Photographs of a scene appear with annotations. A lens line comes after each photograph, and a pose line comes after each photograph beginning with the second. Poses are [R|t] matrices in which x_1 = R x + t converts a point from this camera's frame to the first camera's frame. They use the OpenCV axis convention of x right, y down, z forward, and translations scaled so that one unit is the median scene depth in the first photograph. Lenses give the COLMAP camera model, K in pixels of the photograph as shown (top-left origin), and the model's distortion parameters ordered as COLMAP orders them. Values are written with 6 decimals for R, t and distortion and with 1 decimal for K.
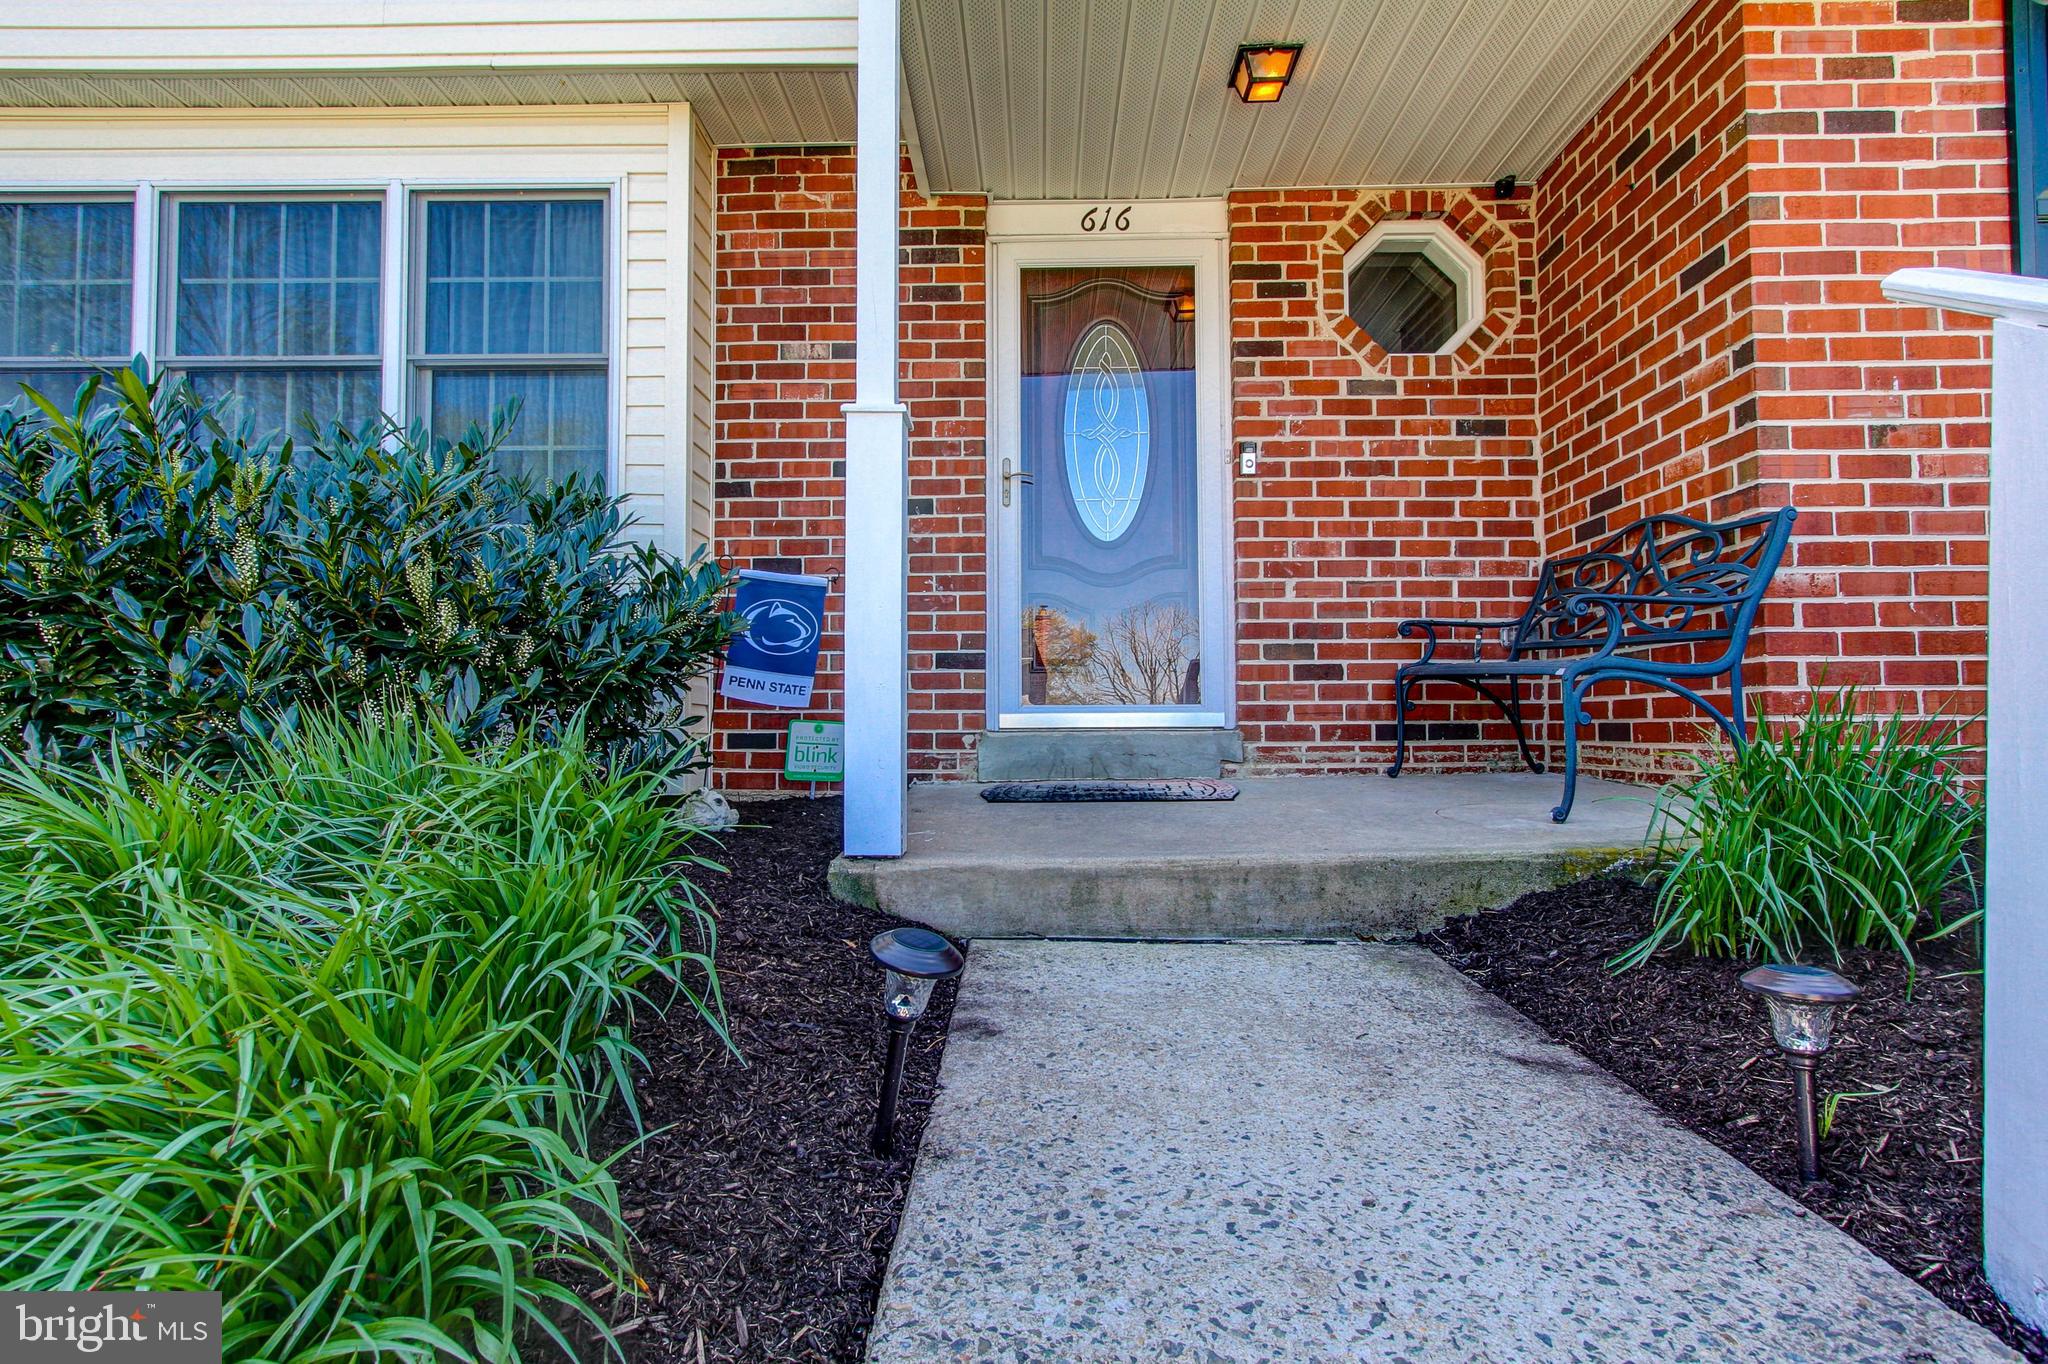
lens RADIAL K [[984.7, 0, 1023.1], [0, 984.7, 700.5], [0, 0, 1]] dist [-0.004246, 0.001694]
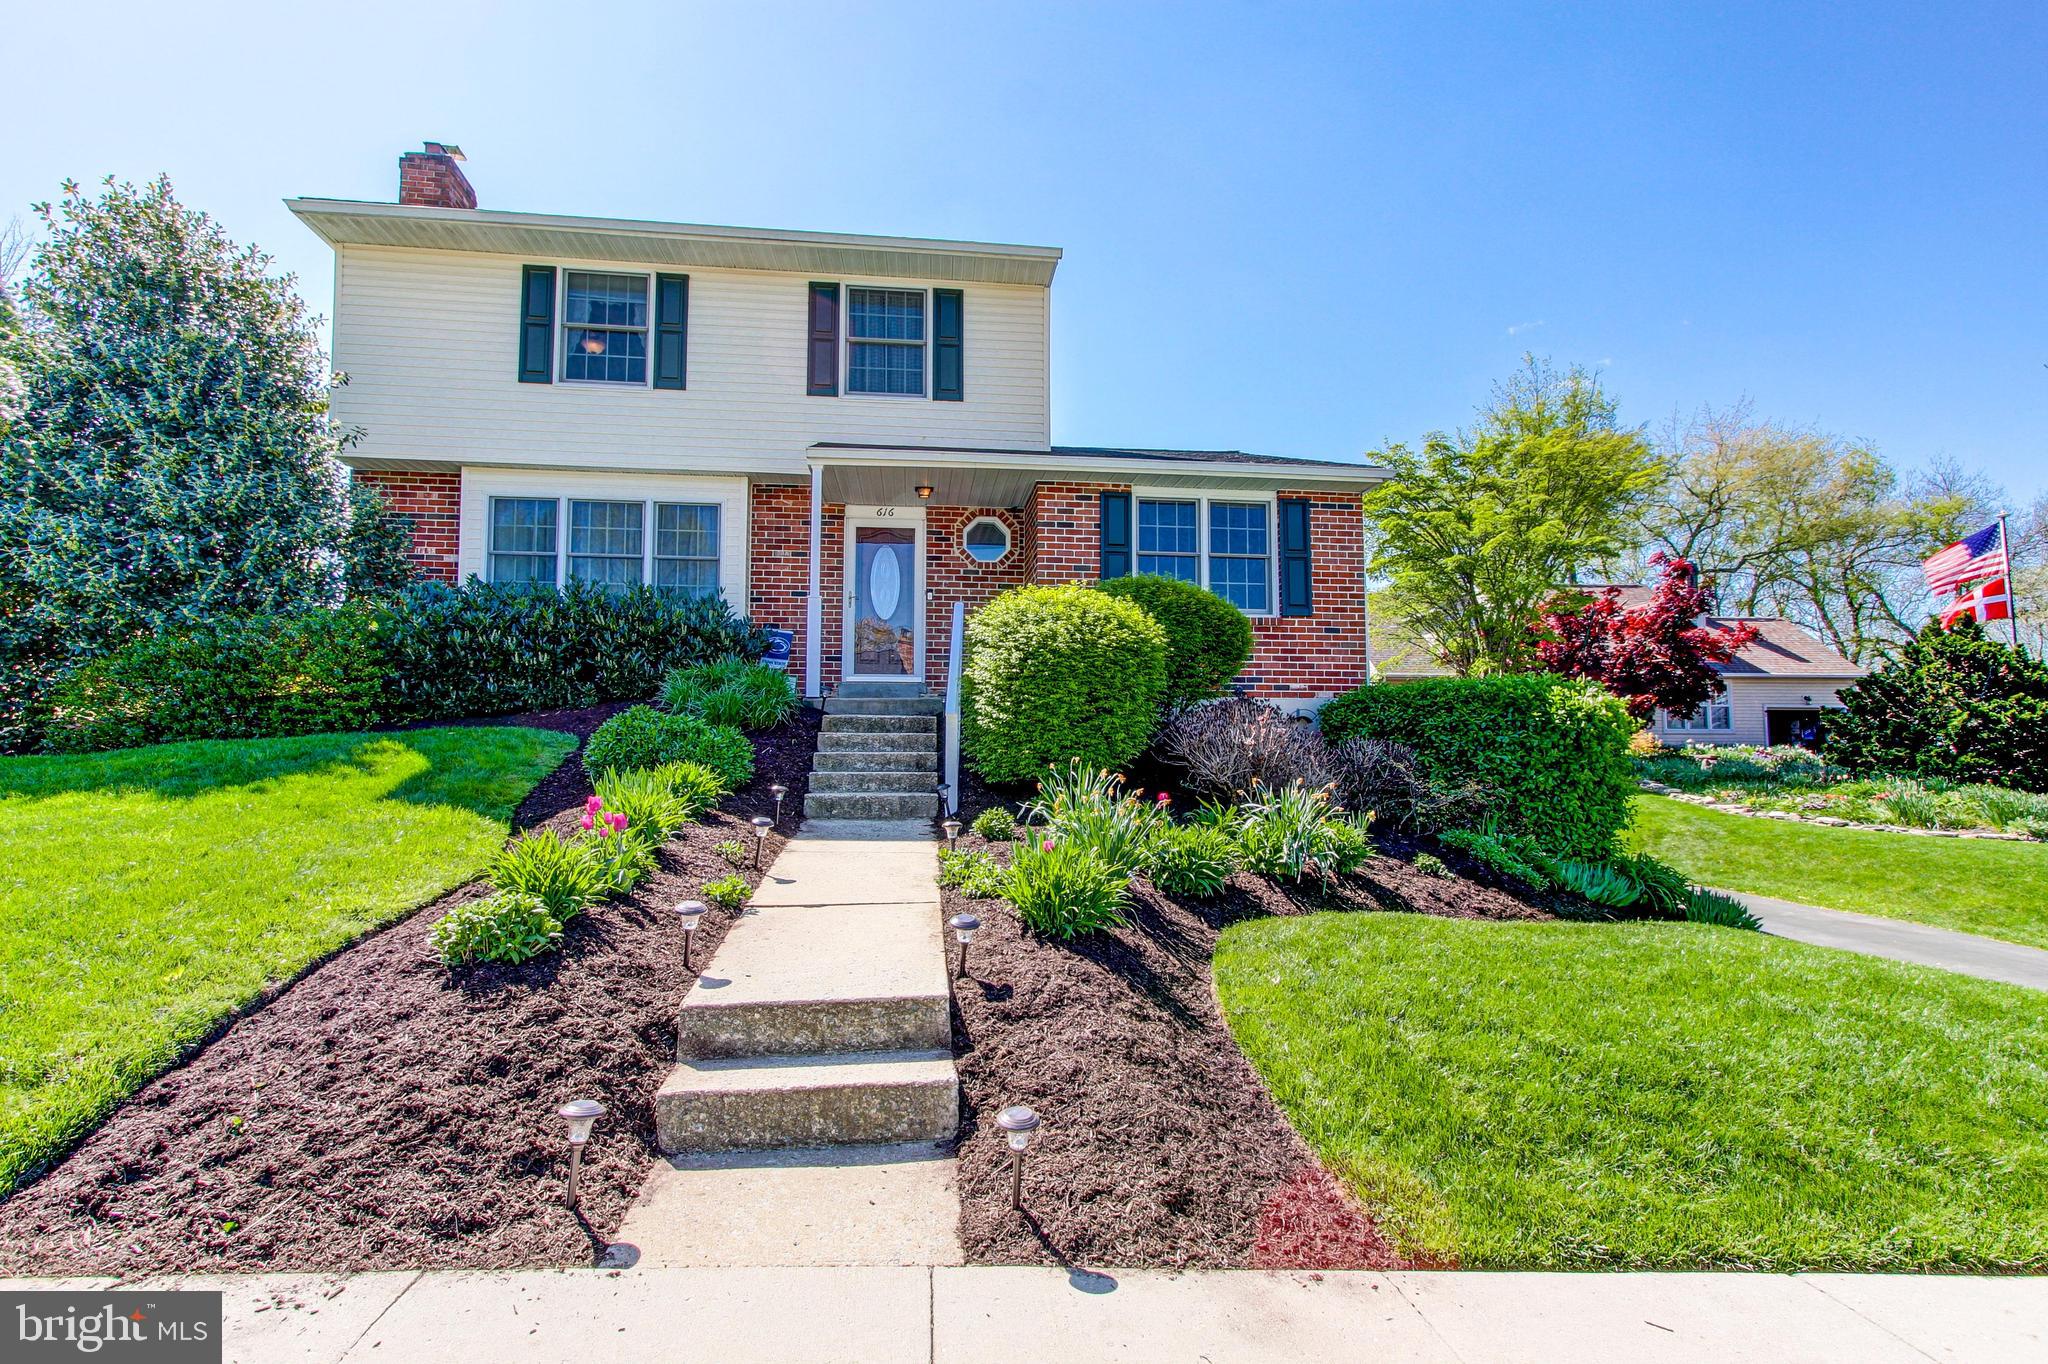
lens RADIAL K [[984.7, 0, 1023.1], [0, 984.7, 700.5], [0, 0, 1]] dist [-0.004246, 0.001694]
pose [[0.991055, 0.014711, 0.132642, 0.114562], [-0.010247, 0.999360, -0.034273, 0.185910], [-0.133062, 0.032607, 0.990571, -2.063563]]
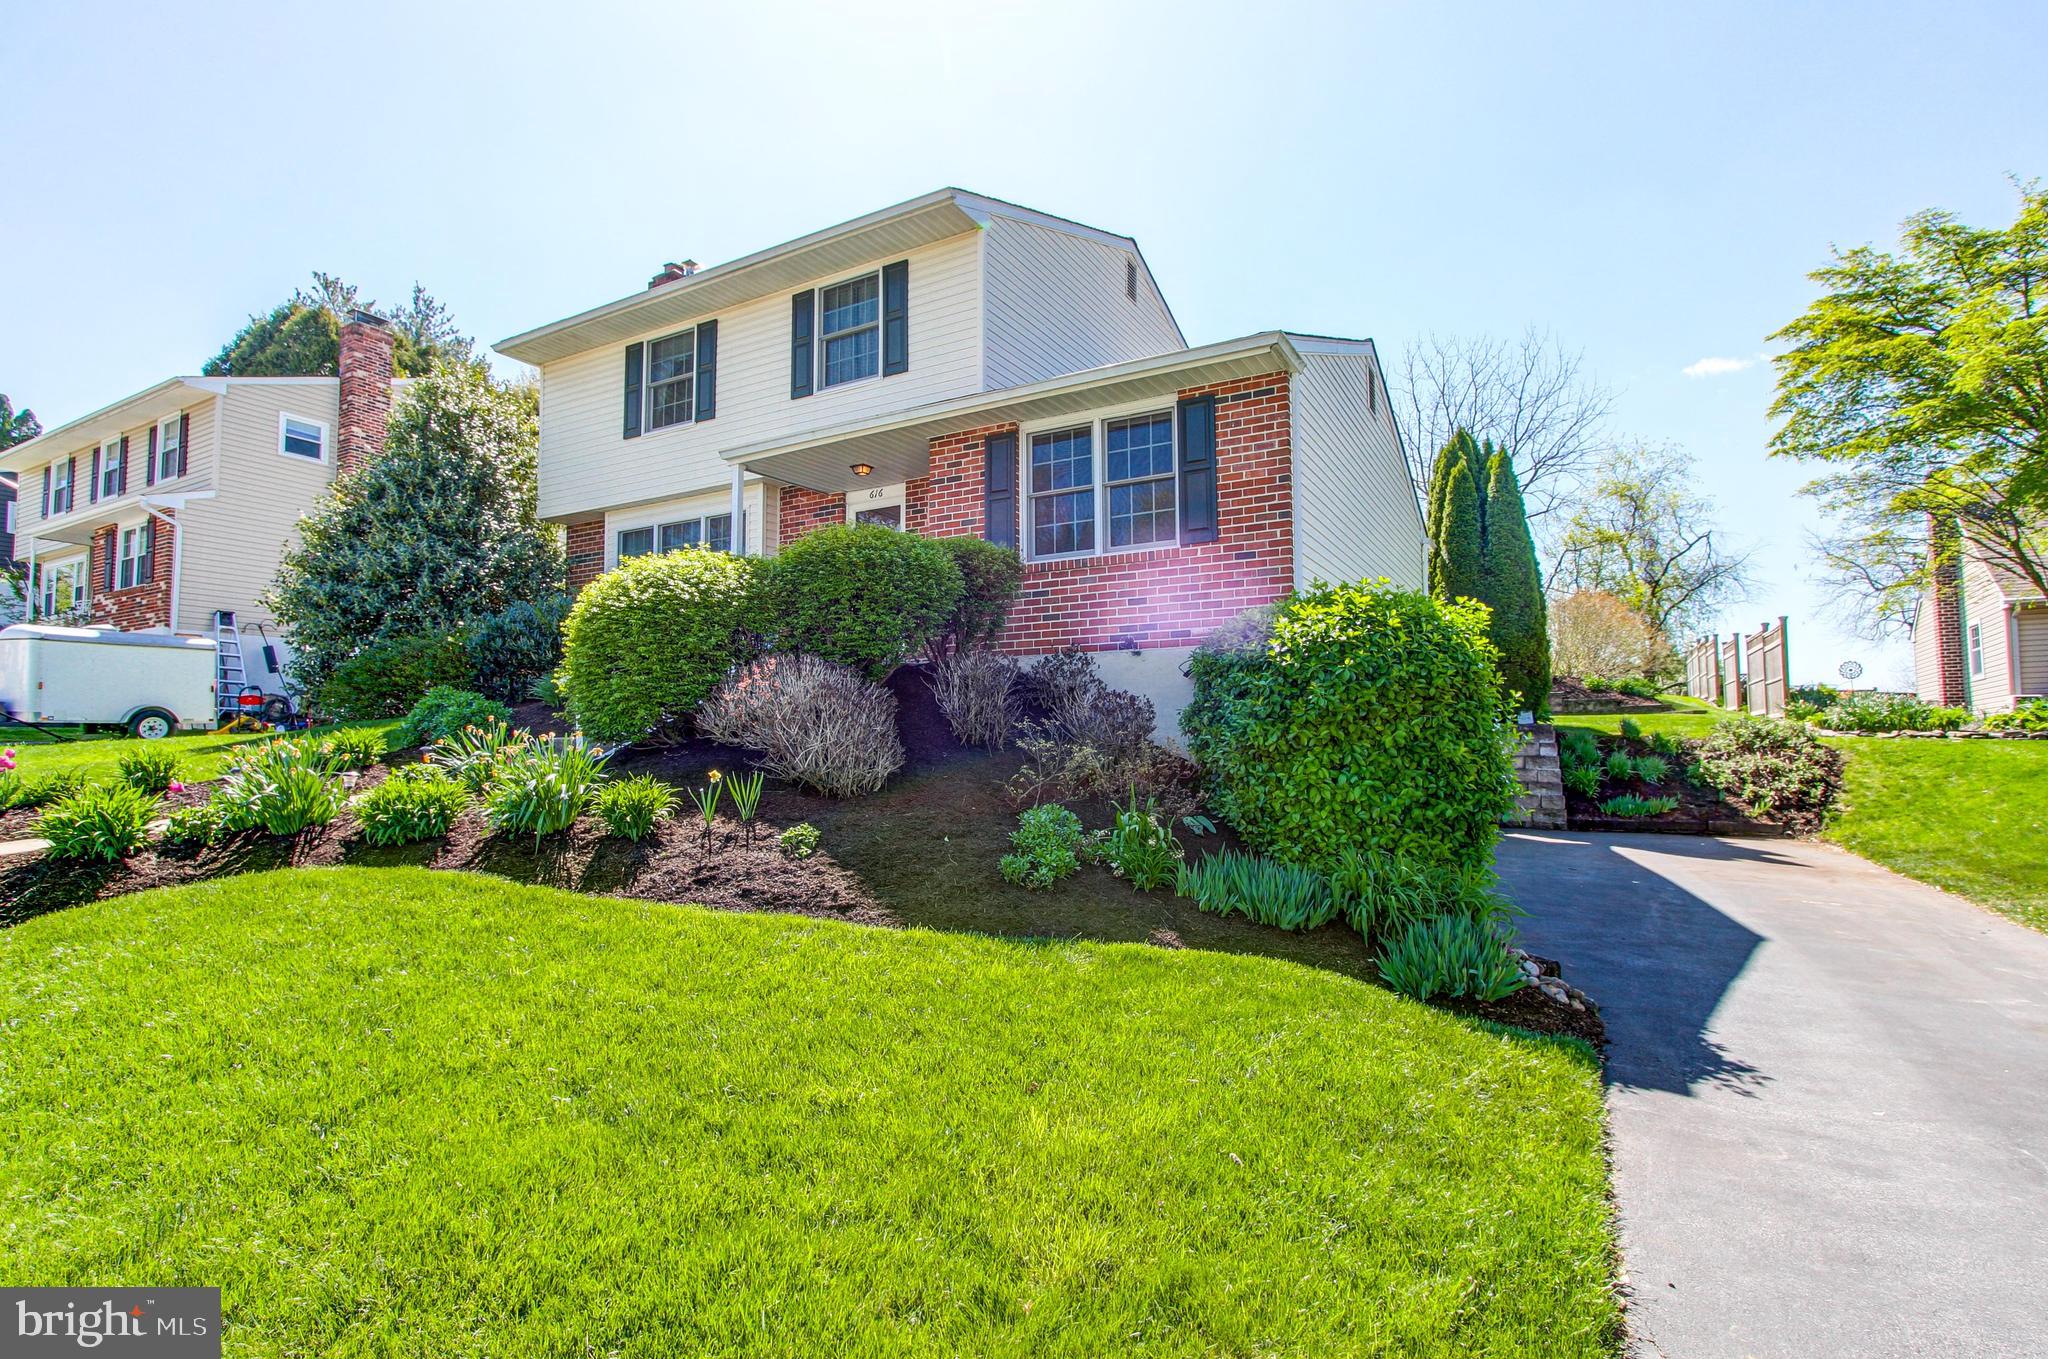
lens RADIAL K [[984.7, 0, 1023.1], [0, 984.7, 698.0], [0, 0, 1]] dist [-0.004246, 0.001694]
pose [[0.874303, -0.024348, -0.484770, 2.046080], [0.014279, 0.999599, -0.024453, 0.244849], [0.485171, 0.014458, 0.874300, -1.528632]]
